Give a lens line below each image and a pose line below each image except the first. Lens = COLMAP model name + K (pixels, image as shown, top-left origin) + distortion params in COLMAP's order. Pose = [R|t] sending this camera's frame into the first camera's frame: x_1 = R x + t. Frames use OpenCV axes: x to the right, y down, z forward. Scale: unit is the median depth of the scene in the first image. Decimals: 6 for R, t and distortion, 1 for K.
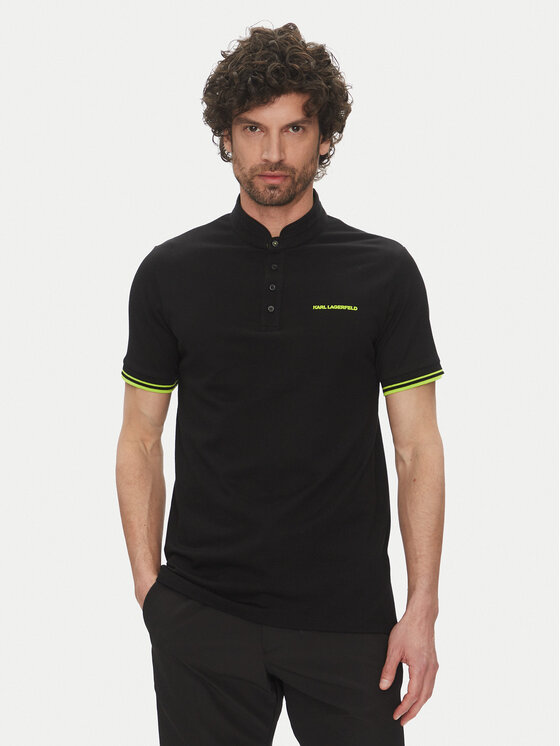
lens RADIAL K [[1968.0, 0, 280.0], [0, 1968.0, 373.0], [0, 0, 1]] dist [-0.108127, -0.756660]
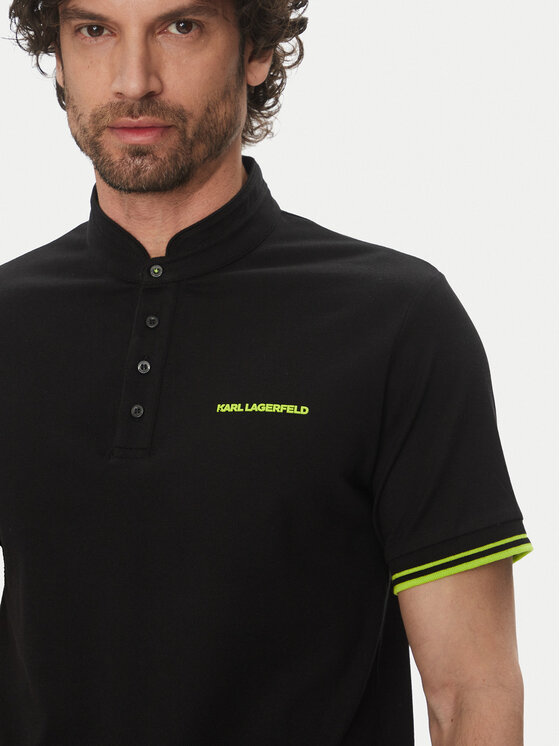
lens RADIAL K [[1968.0, 0, 280.0], [0, 1968.0, 373.0], [0, 0, 1]] dist [-0.108127, -0.756660]
pose [[0.997549, -0.027206, -0.064469, 0.059122], [0.026221, 0.999527, -0.016082, -0.032752], [0.064876, 0.014352, 0.997790, 0.530844]]
